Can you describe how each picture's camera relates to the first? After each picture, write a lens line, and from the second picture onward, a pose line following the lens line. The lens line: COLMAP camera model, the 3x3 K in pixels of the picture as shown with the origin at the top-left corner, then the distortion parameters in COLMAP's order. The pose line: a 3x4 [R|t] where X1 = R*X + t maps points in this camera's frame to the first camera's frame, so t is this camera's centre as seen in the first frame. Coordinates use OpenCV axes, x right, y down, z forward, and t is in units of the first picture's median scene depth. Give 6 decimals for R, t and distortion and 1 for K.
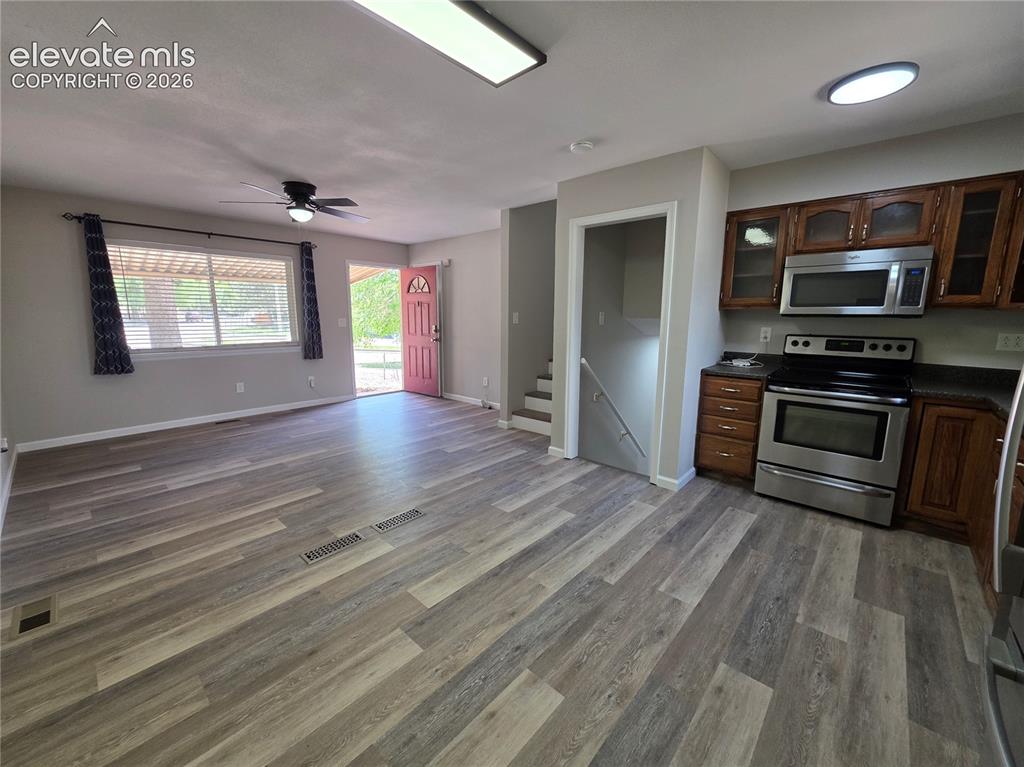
lens RADIAL K [[410.5, 0, 508.2], [0, 410.5, 382.2], [0, 0, 1]] dist [0.001458, -0.000097]
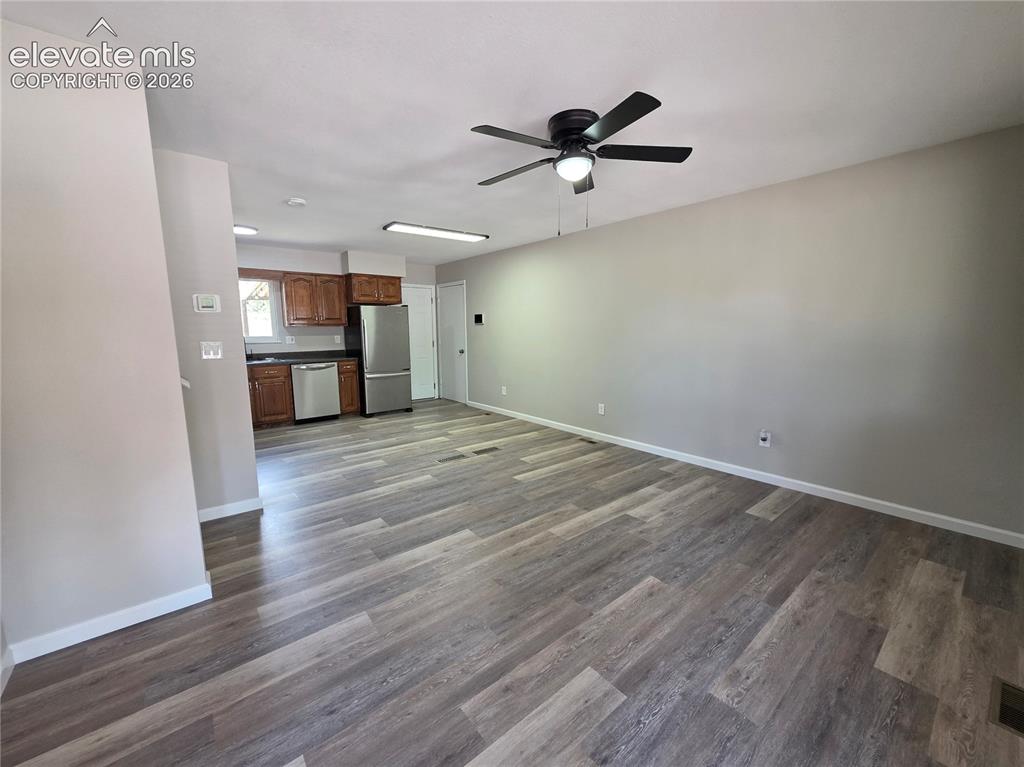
lens RADIAL K [[410.5, 0, 508.2], [0, 410.5, 382.2], [0, 0, 1]] dist [0.001458, -0.000097]
pose [[-0.989205, -0.017207, 0.145525, -0.693745], [0.026881, 0.954922, 0.295637, -0.398785], [-0.144052, 0.296357, -0.944151, 2.337831]]
